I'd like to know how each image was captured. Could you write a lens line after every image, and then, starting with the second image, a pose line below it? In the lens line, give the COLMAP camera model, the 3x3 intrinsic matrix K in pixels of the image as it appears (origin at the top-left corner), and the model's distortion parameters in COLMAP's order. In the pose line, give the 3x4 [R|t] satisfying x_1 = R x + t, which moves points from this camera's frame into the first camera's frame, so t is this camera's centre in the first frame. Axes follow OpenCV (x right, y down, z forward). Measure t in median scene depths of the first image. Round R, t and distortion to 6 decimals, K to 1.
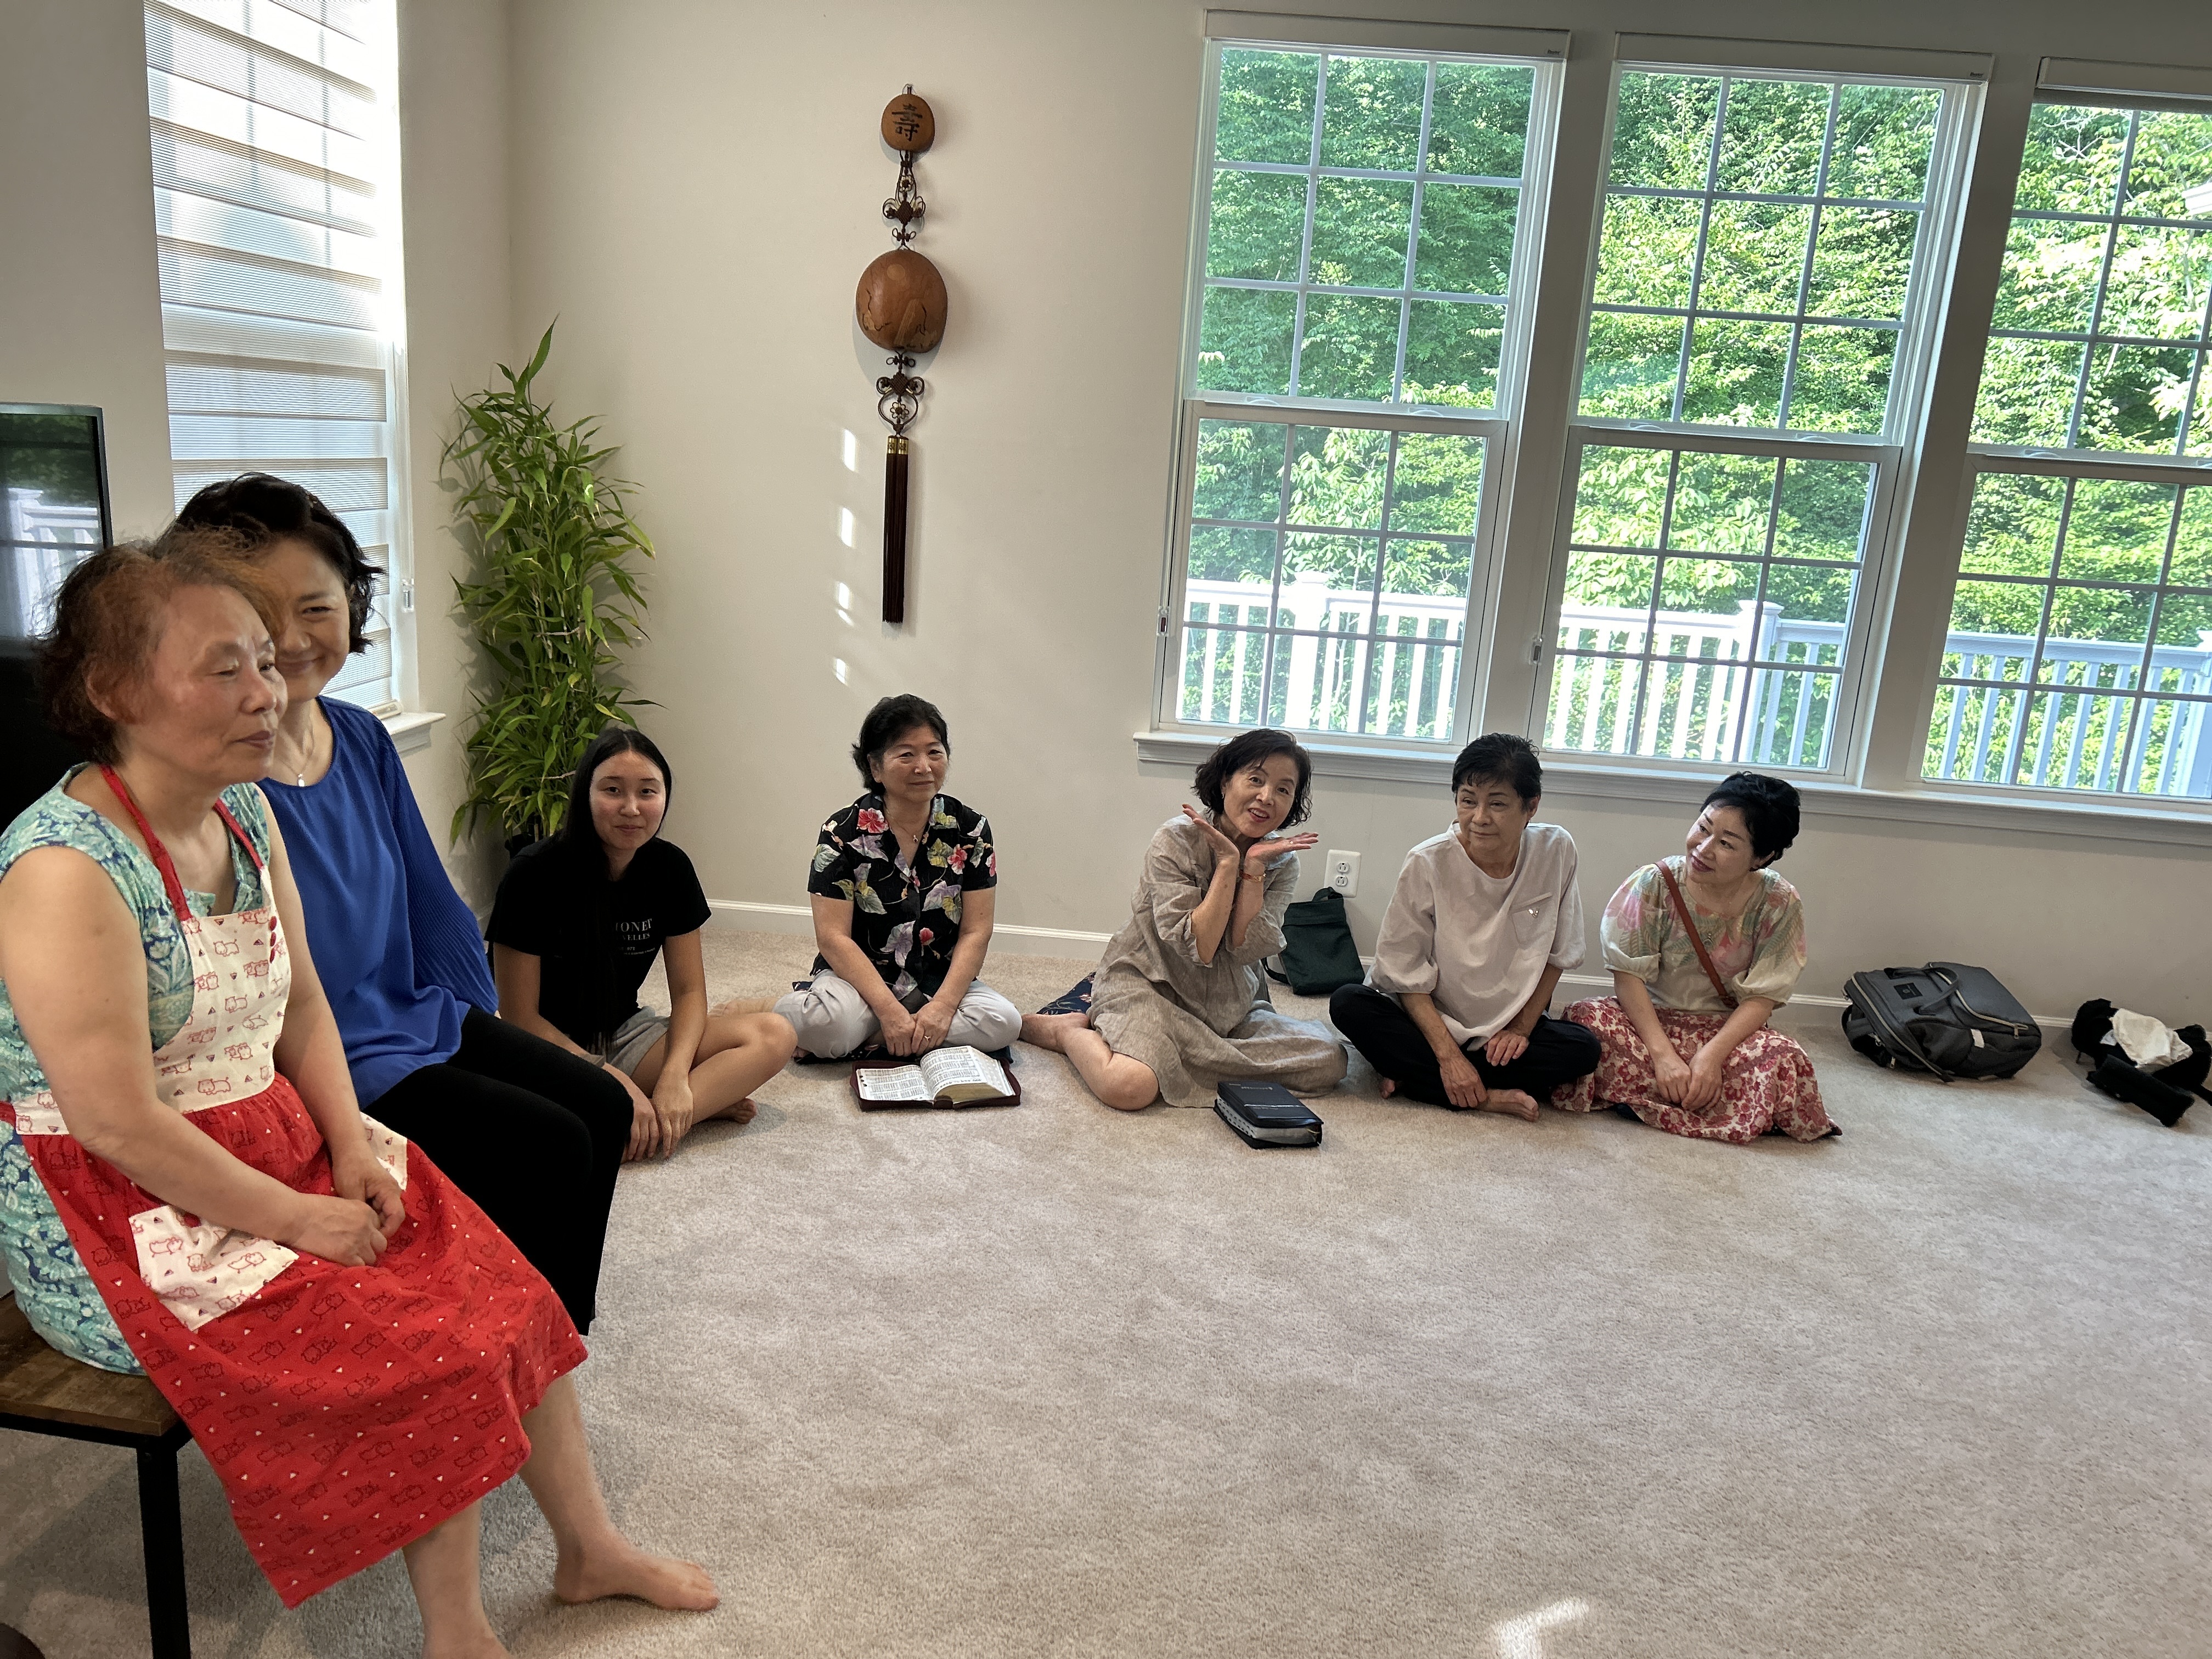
lens RADIAL K [[1662.7, 0, 1112.3], [0, 1662.7, 838.5], [0, 0, 1]] dist [0.055395, -0.059210]
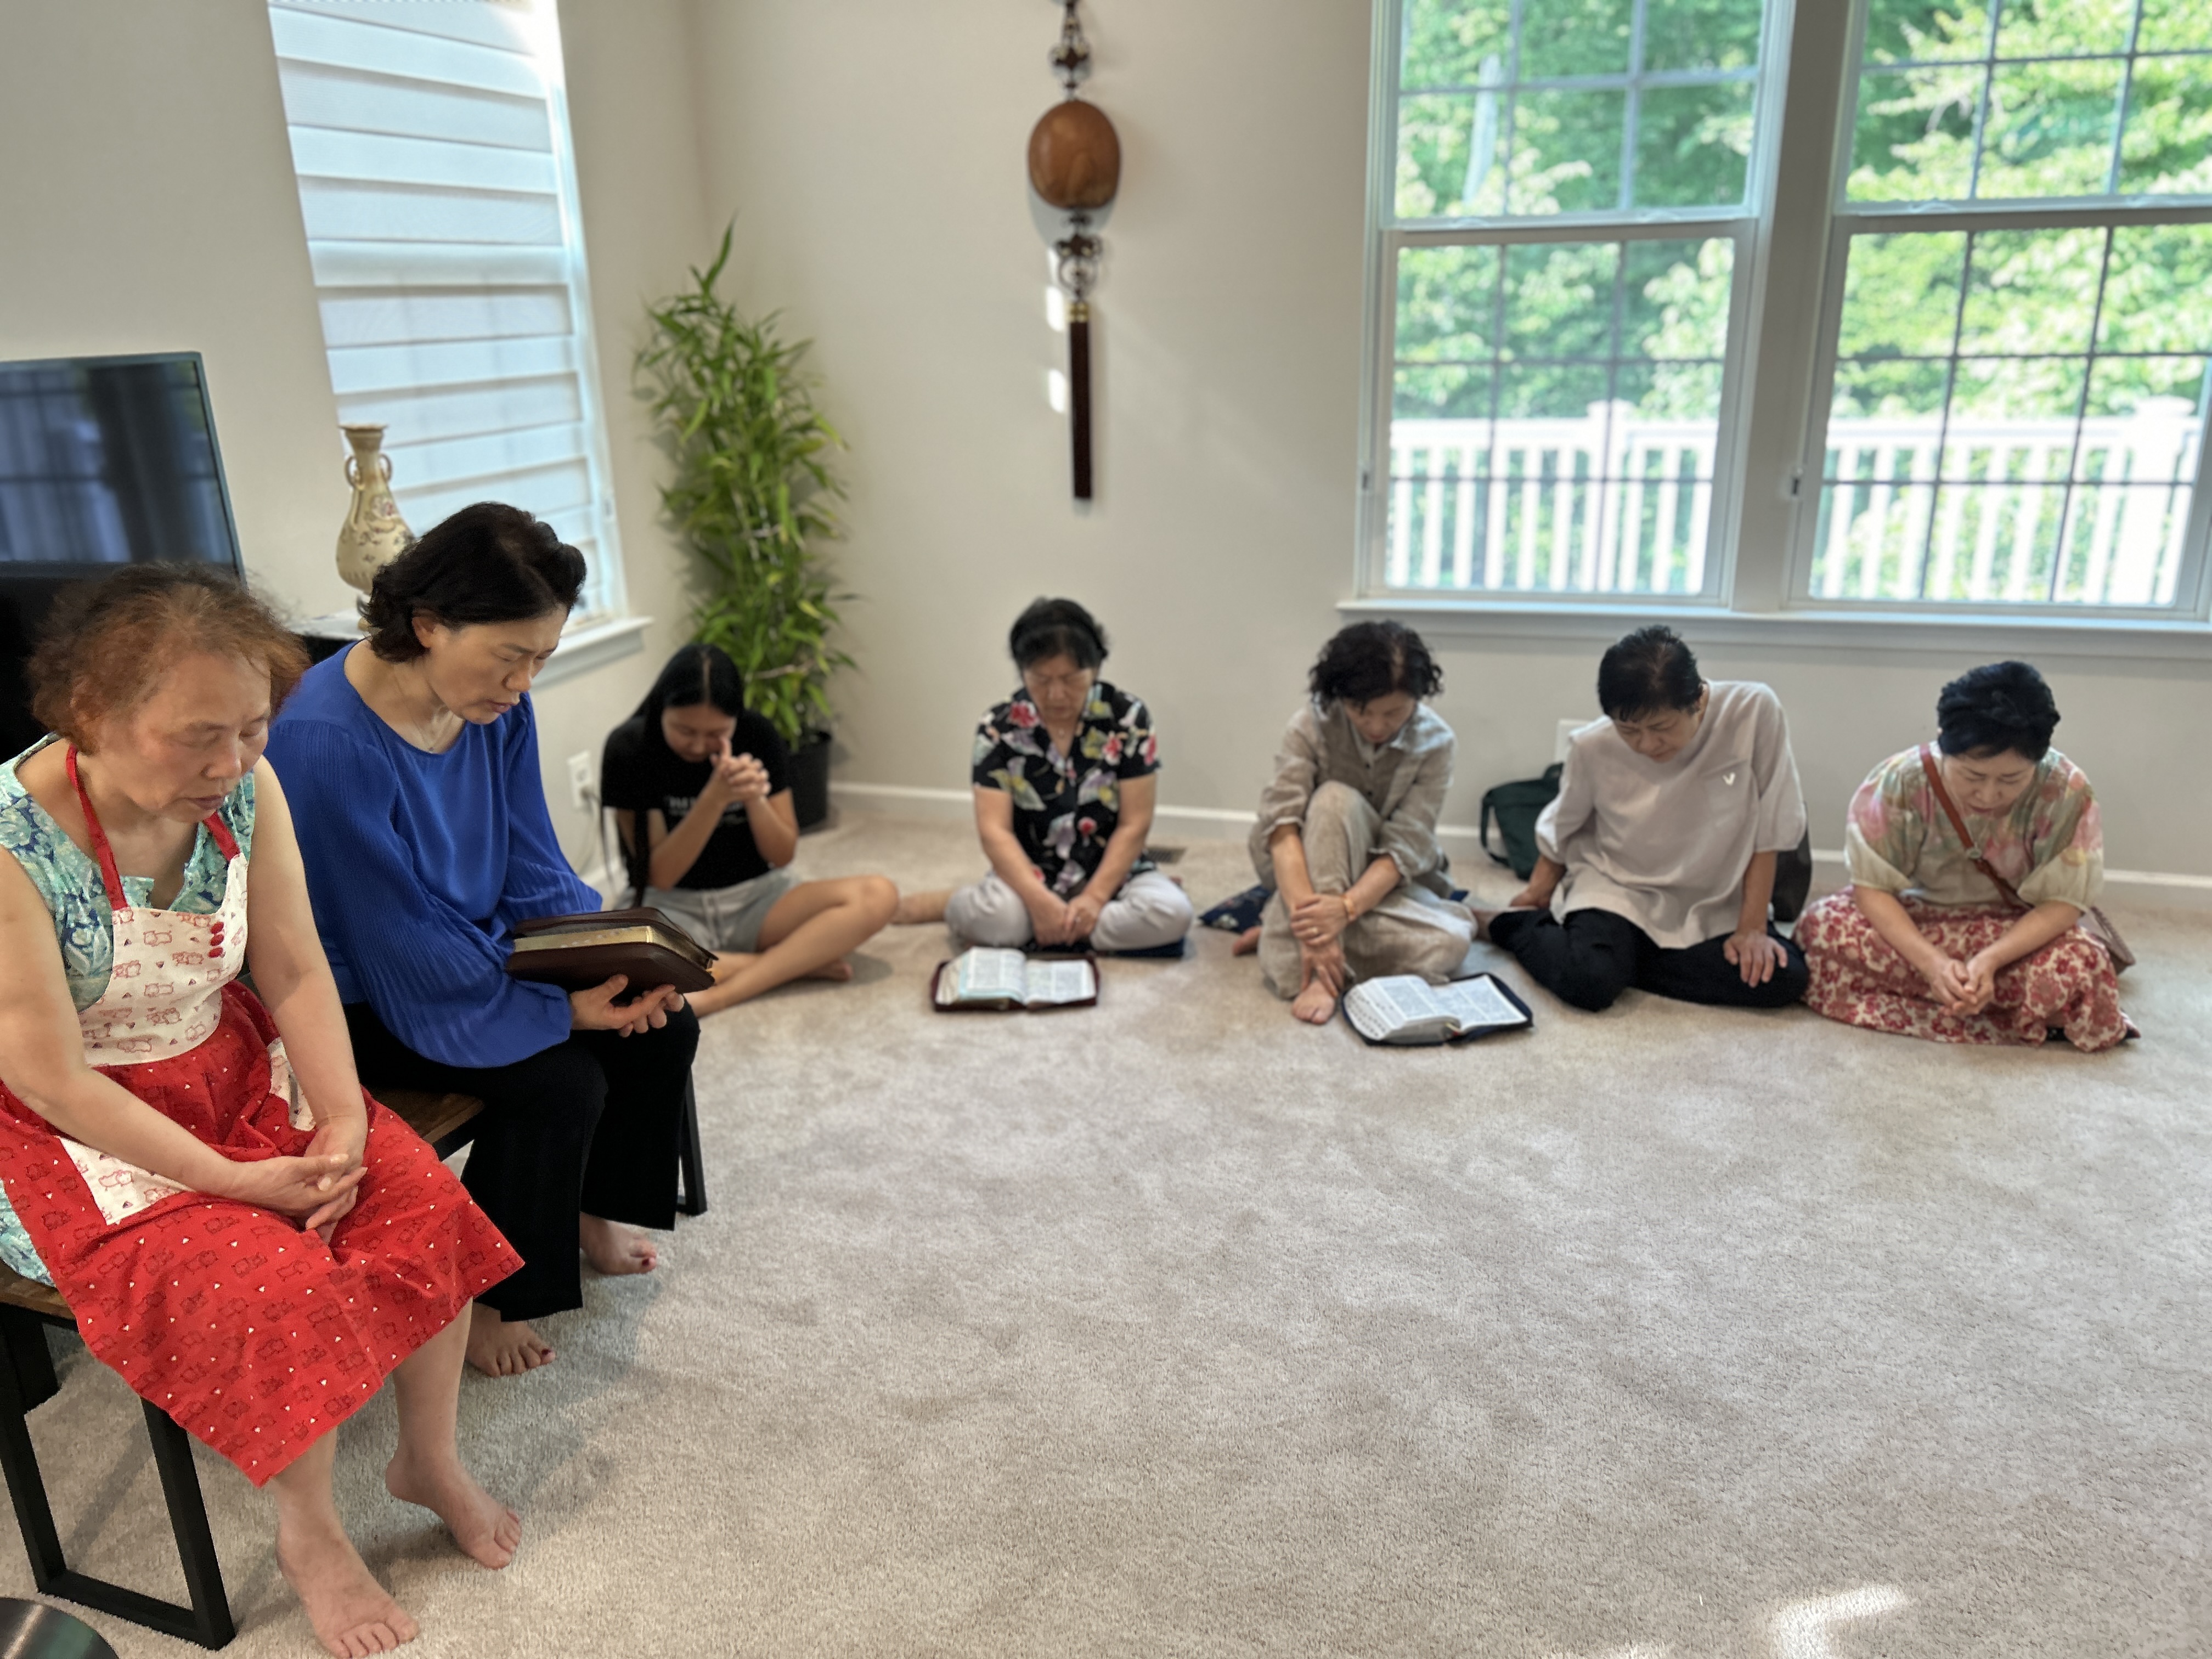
lens RADIAL K [[1662.7, 0, 1097.9], [0, 1662.7, 842.7], [0, 0, 1]] dist [0.055395, -0.059210]
pose [[0.970810, -0.015179, -0.239369, 0.147664], [0.035035, 0.996265, 0.078917, -0.010506], [0.237277, -0.084999, 0.967716, 0.069089]]
